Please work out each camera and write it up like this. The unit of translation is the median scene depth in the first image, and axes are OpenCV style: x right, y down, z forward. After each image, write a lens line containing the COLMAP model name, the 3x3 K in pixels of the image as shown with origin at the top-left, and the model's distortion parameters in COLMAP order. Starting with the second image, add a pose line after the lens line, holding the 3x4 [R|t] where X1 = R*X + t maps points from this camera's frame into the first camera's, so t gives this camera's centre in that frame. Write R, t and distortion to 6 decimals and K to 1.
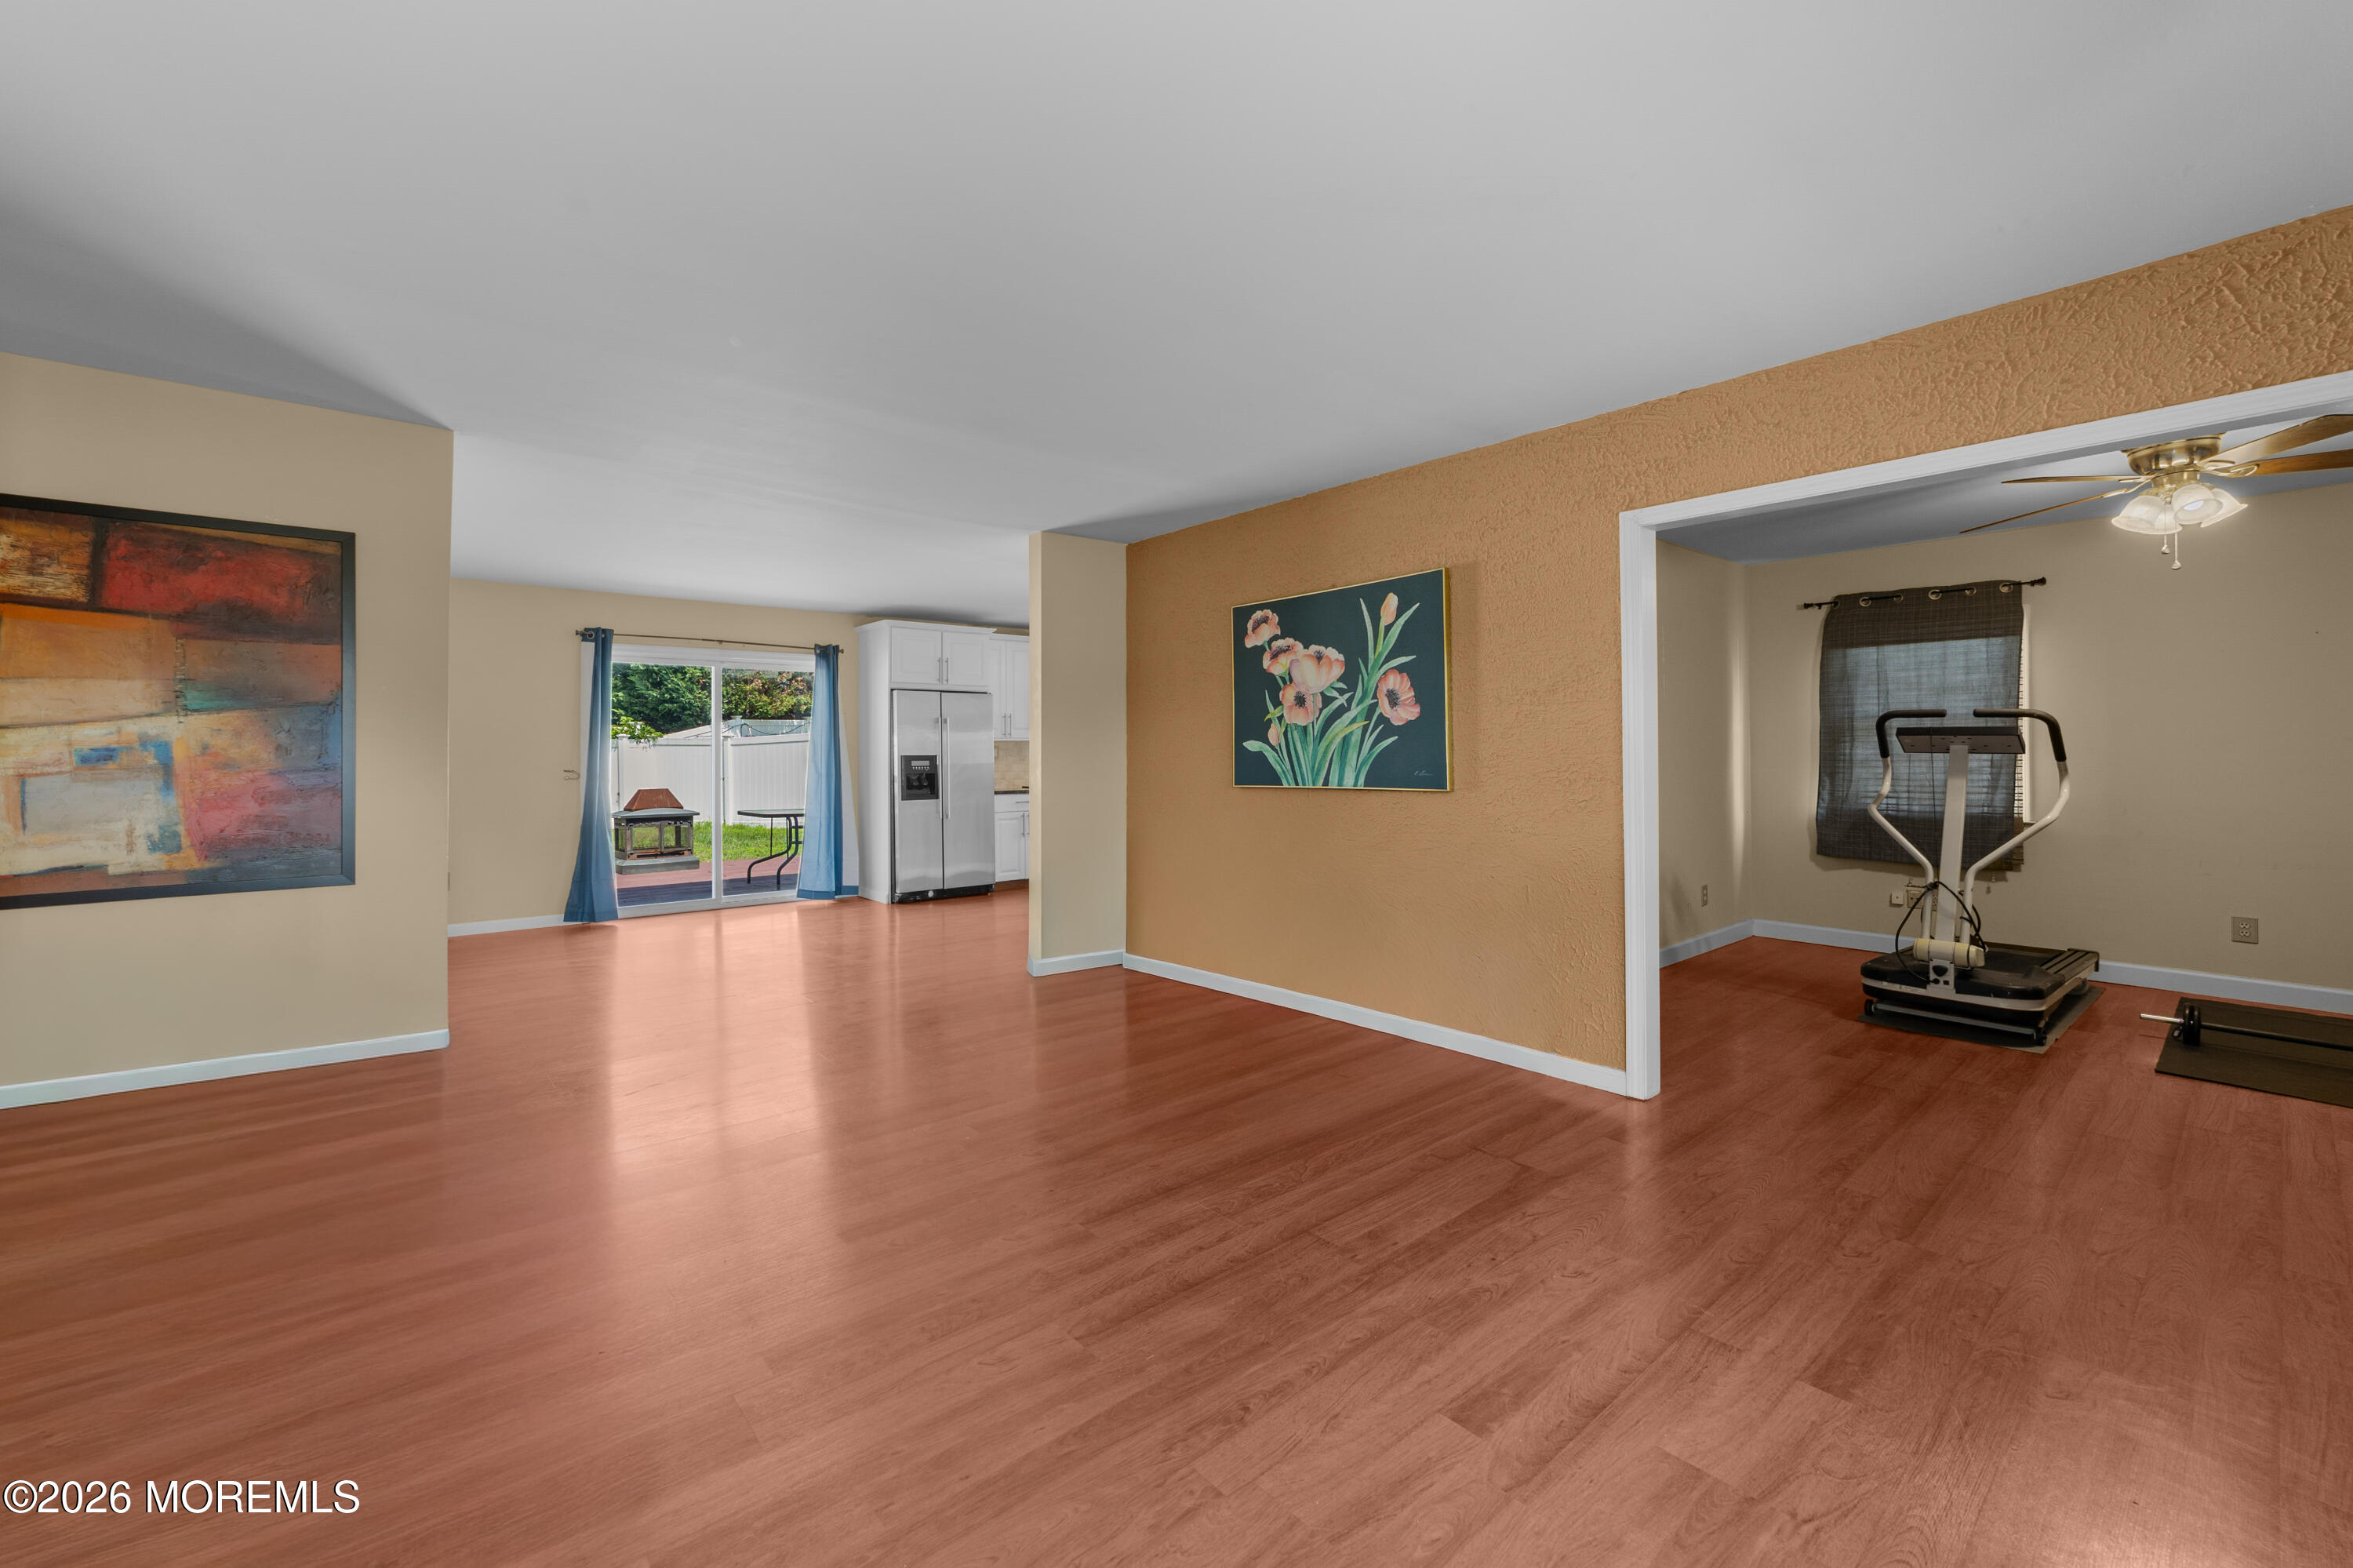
lens RADIAL K [[929.6, 0, 1109.4], [0, 929.6, 753.3], [0, 0, 1]] dist [-0.009544, 0.000050]
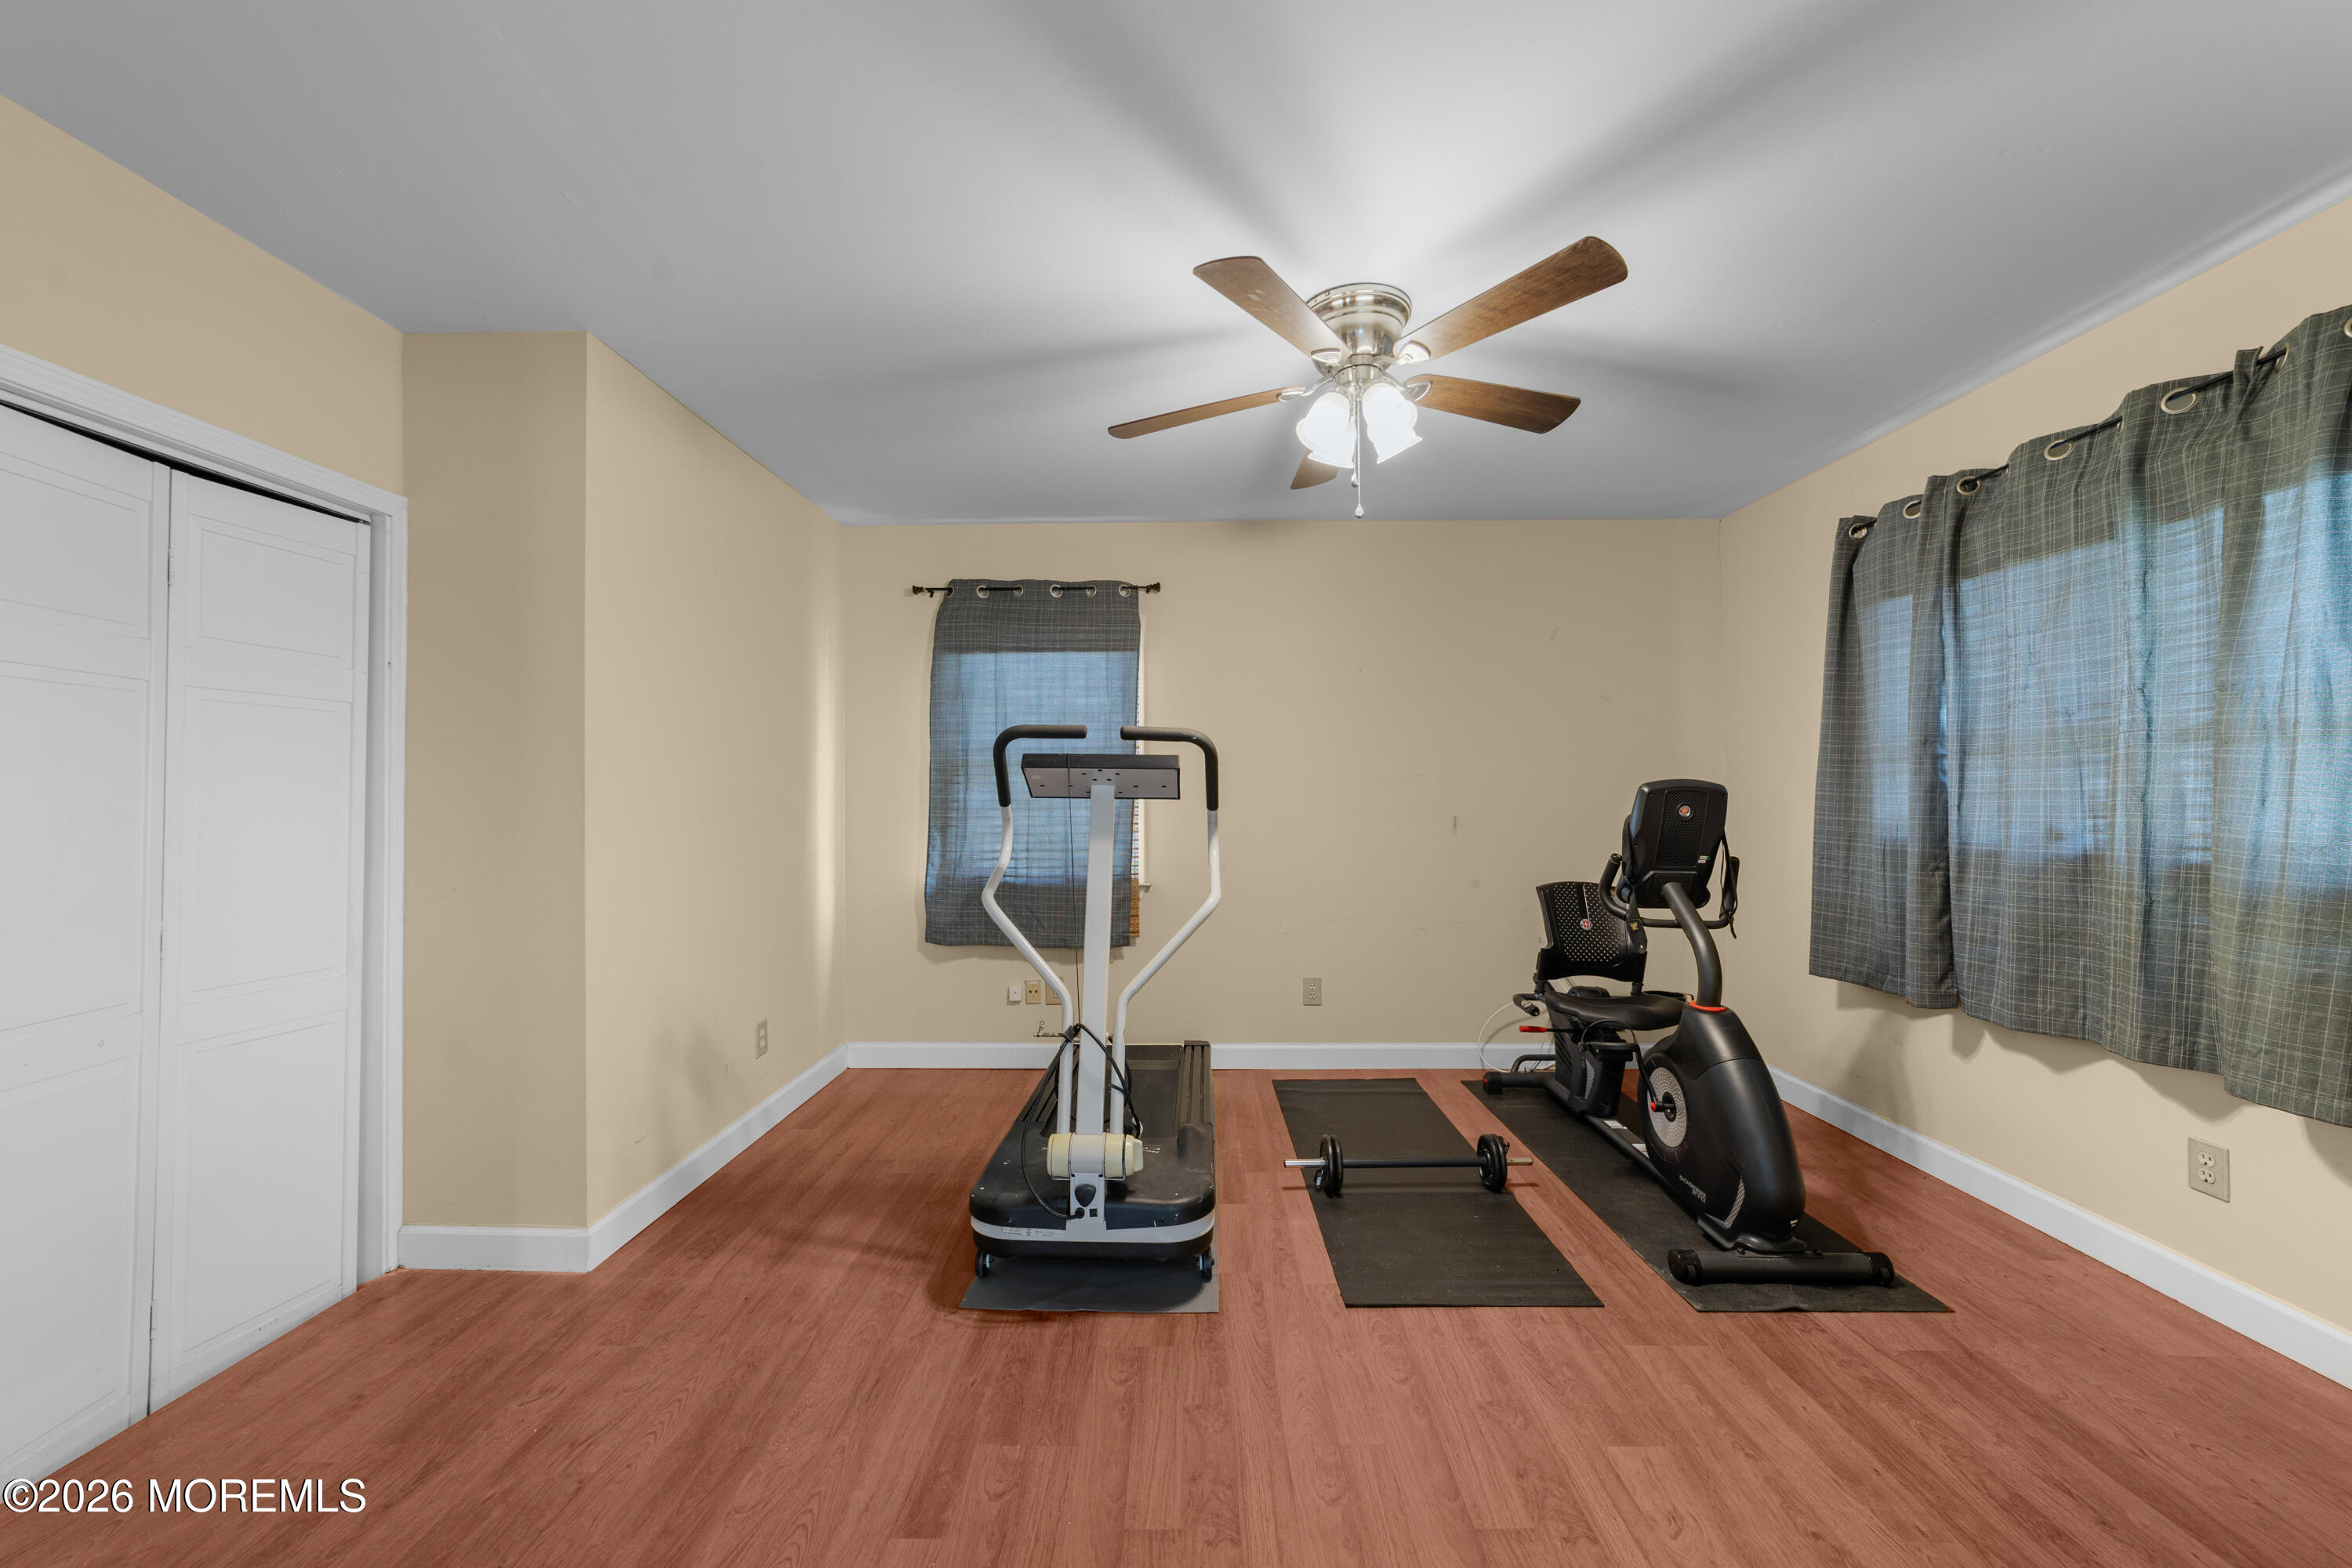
lens RADIAL K [[914.5, 0, 1182.6], [0, 914.5, 781.3], [0, 0, 1]] dist [0.000520, 0.000243]
pose [[0.623052, 0.015215, 0.782032, 0.393987], [-0.000910, 0.999824, -0.018727, -0.000277], [-0.782180, 0.010956, 0.622956, 0.475756]]
